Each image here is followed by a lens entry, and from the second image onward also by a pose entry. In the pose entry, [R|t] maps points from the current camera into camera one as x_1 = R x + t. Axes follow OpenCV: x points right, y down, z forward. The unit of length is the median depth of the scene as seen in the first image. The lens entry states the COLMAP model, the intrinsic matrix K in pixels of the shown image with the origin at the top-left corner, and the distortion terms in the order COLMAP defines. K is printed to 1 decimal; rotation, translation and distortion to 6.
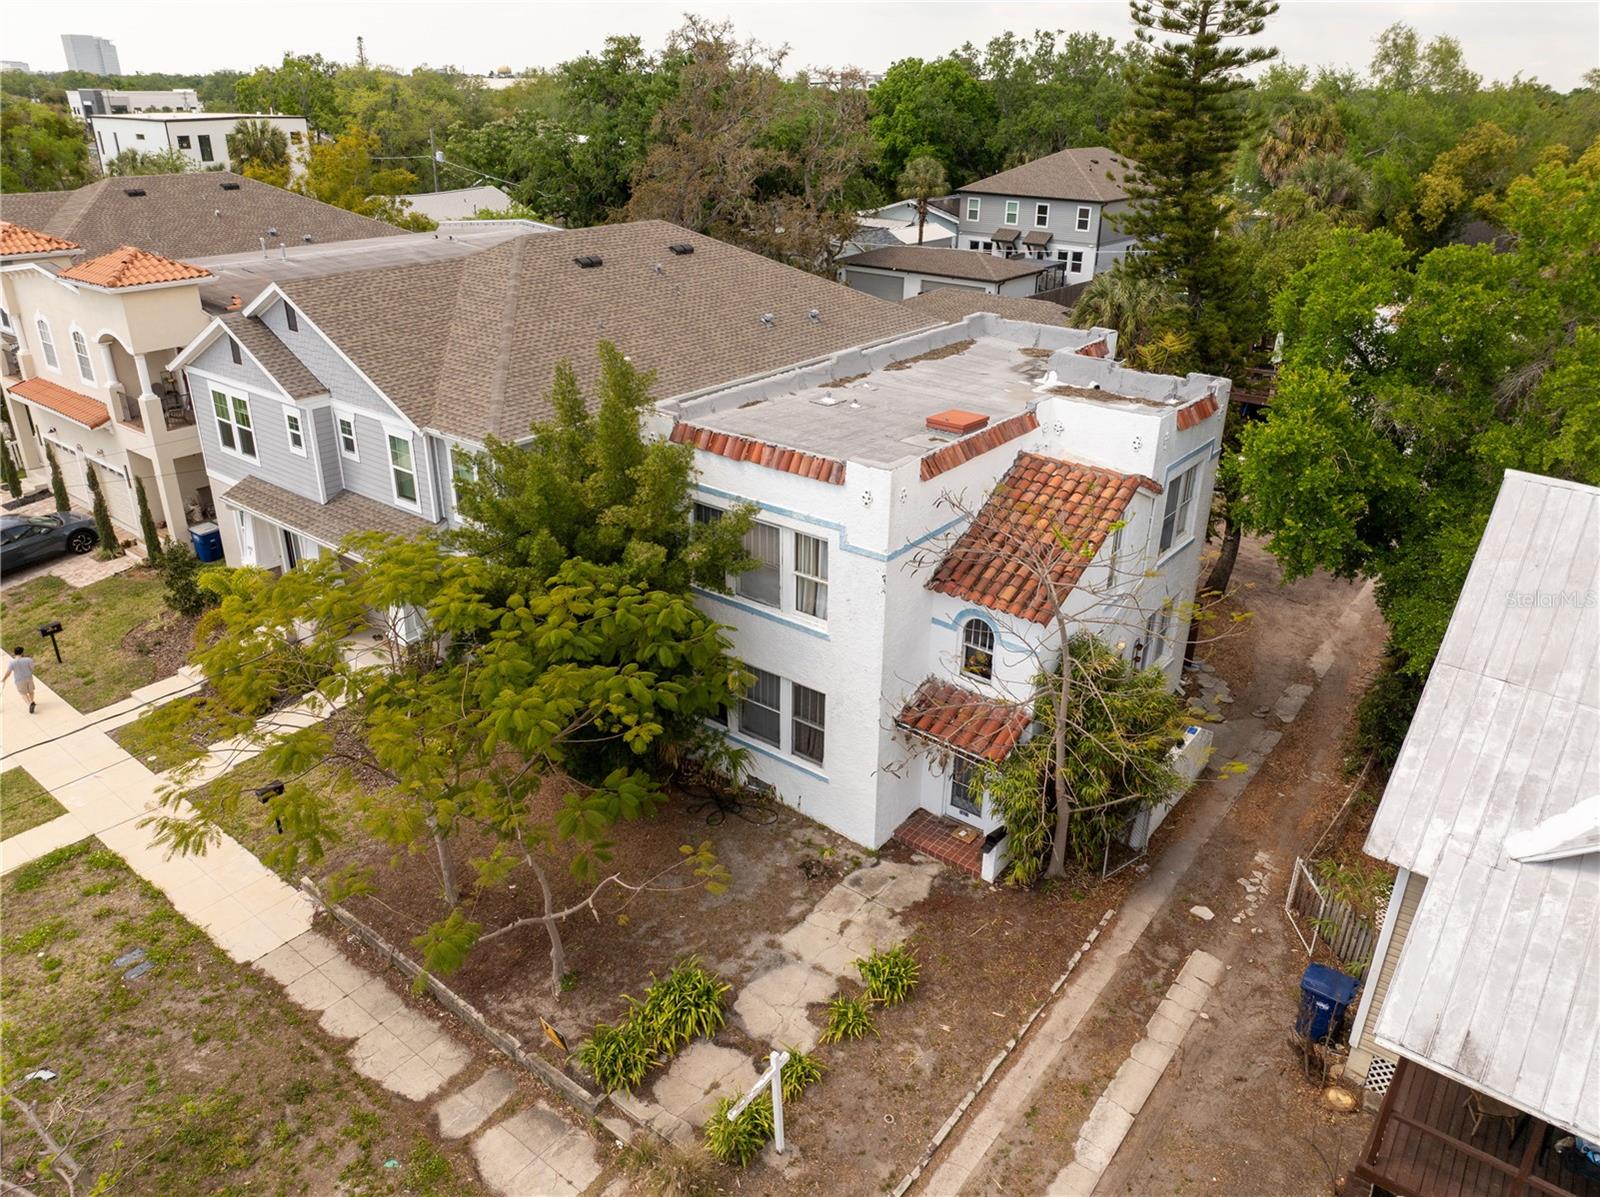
lens RADIAL K [[1125.6, 0, 805.9], [0, 1125.6, 592.1], [0, 0, 1]] dist [-0.039899, 0.000907]
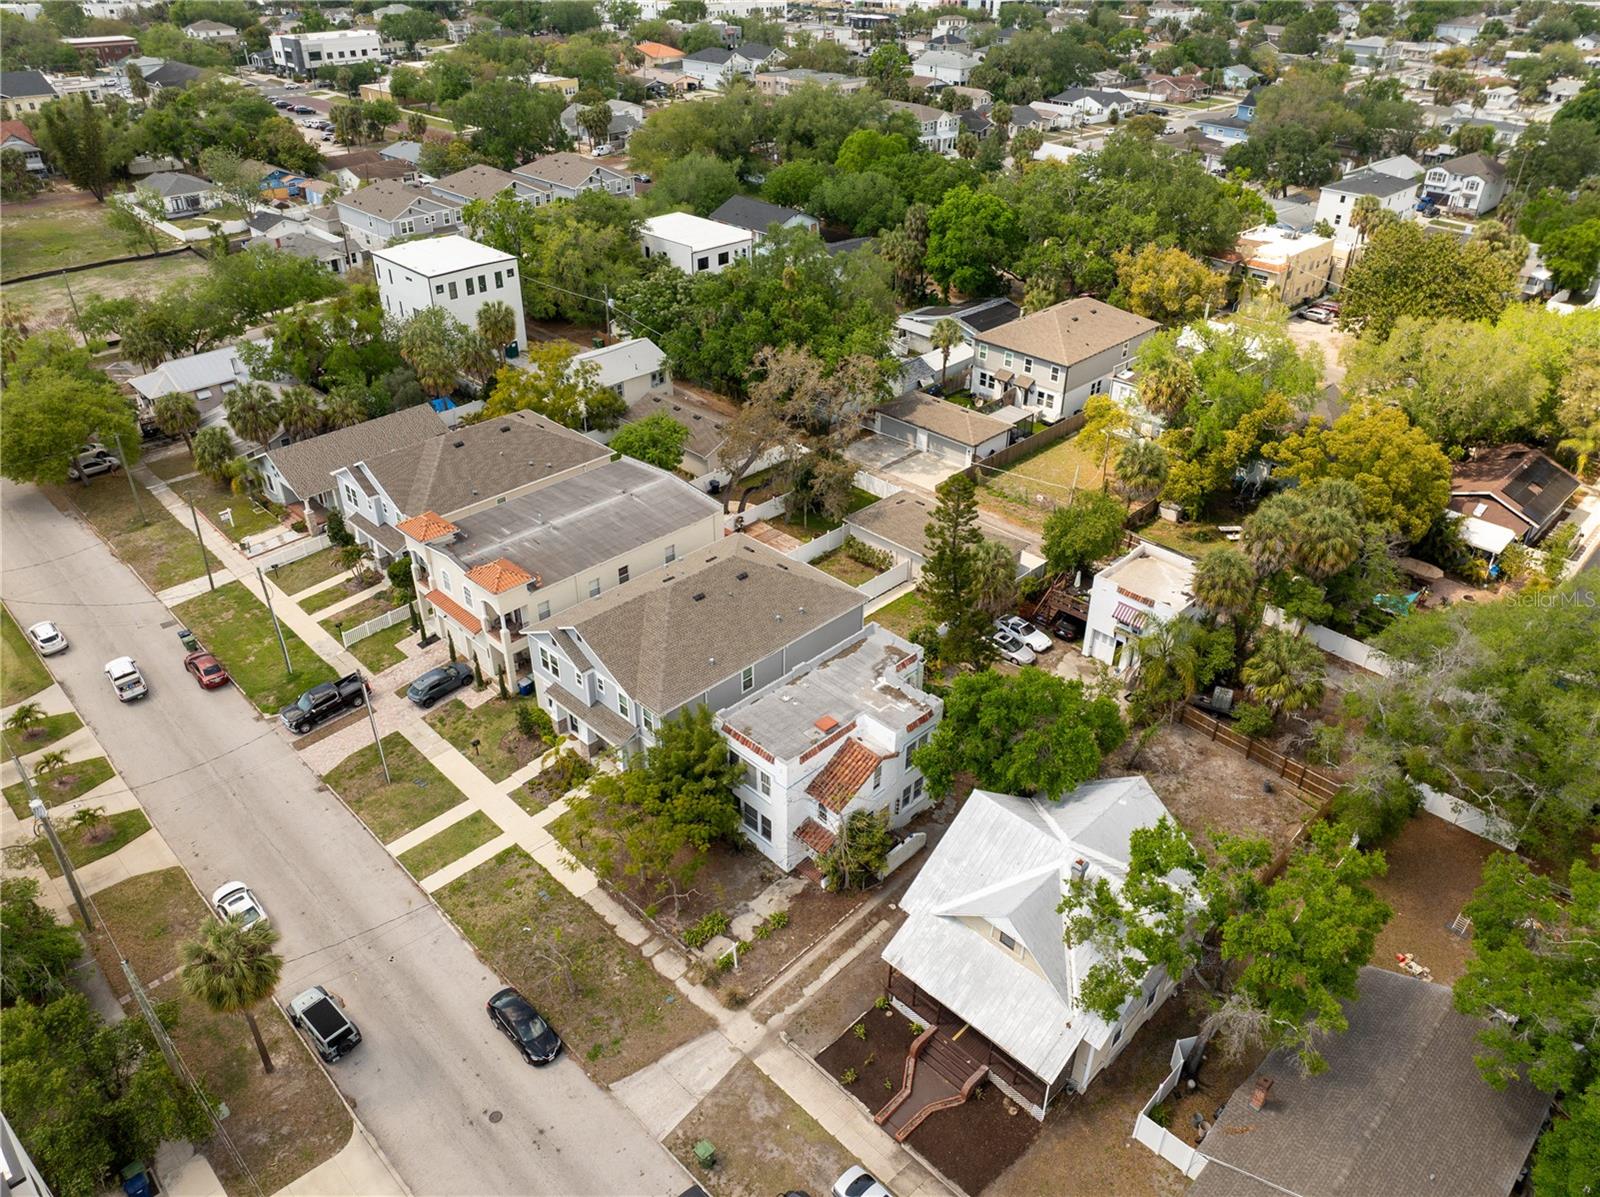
lens RADIAL K [[1125.6, 0, 805.9], [0, 1125.6, 592.1], [0, 0, 1]] dist [-0.039899, 0.000907]
pose [[0.992810, 0.059870, -0.103657, 0.378819], [-0.045824, 0.990064, 0.132941, -0.899652], [0.110587, -0.127235, 0.985688, -1.800481]]
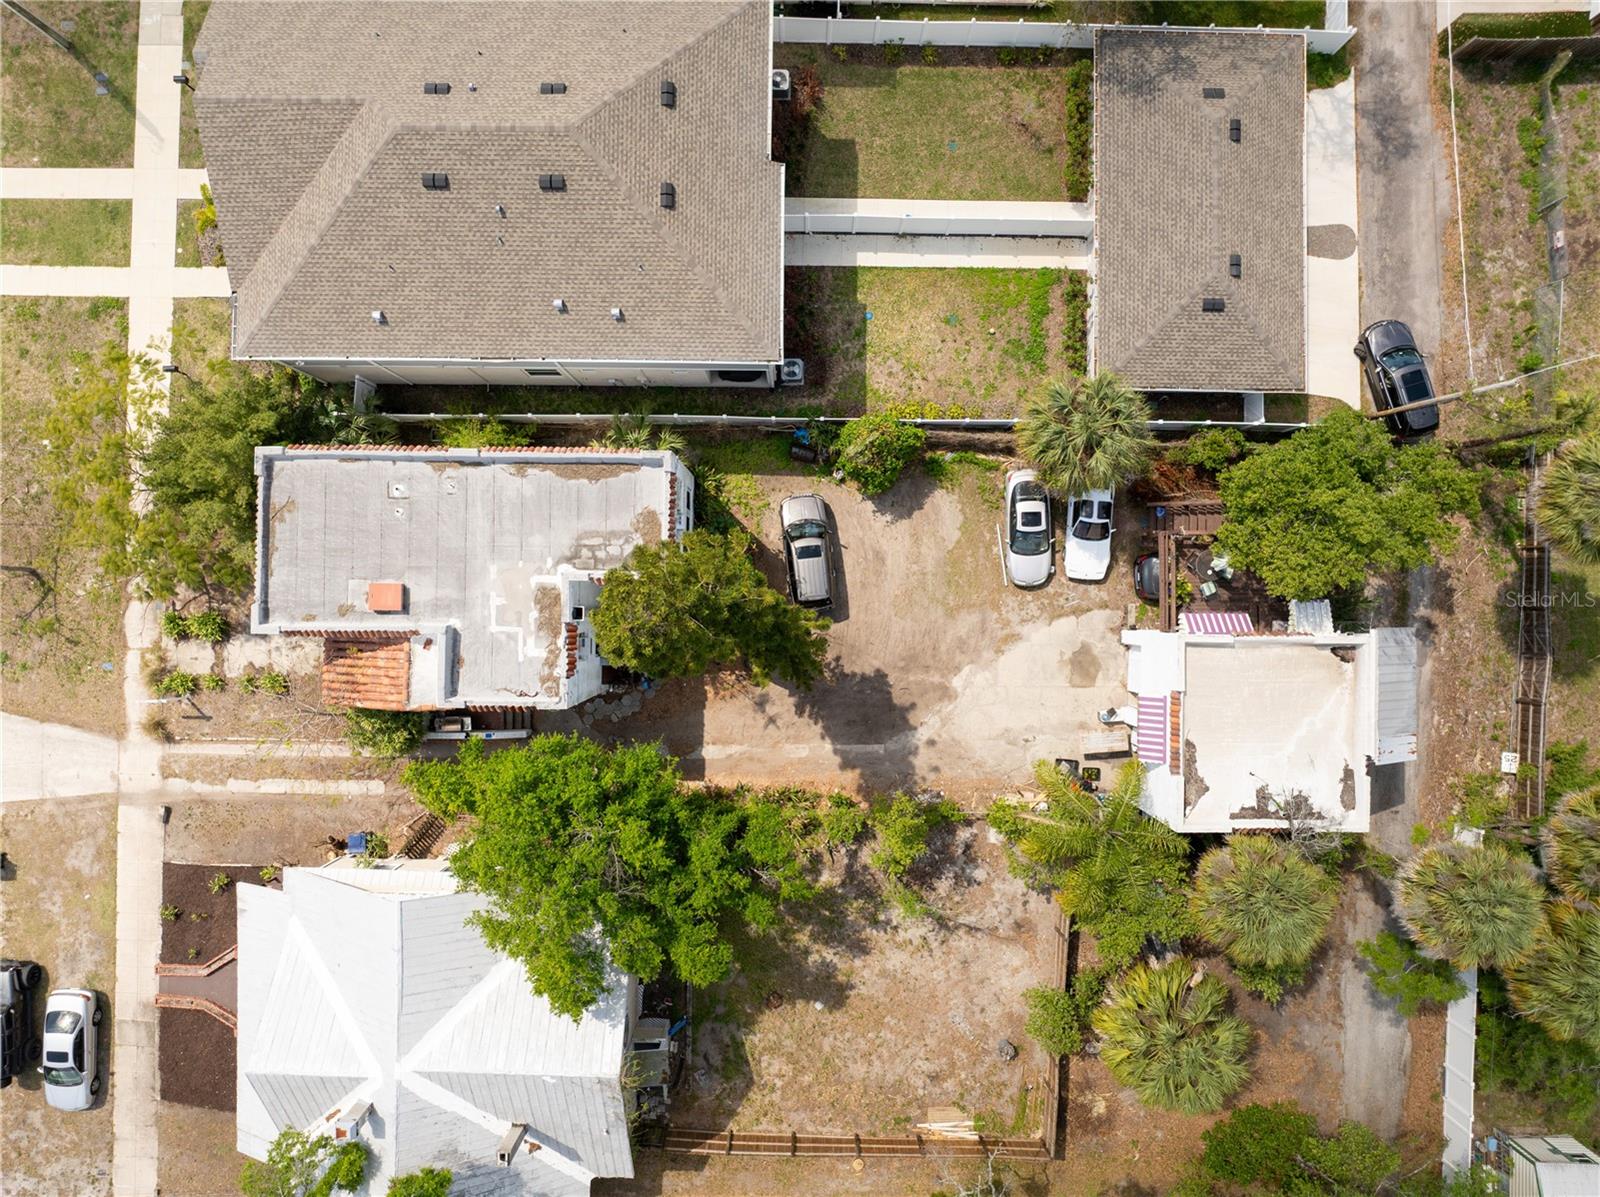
lens RADIAL K [[1125.6, 0, 805.9], [0, 1125.6, 592.1], [0, 0, 1]] dist [-0.039899, 0.000907]
pose [[0.603741, 0.797020, -0.015971, 0.556601], [-0.327328, 0.266118, 0.906663, -1.935513], [0.726879, -0.542162, 0.421553, 0.827453]]
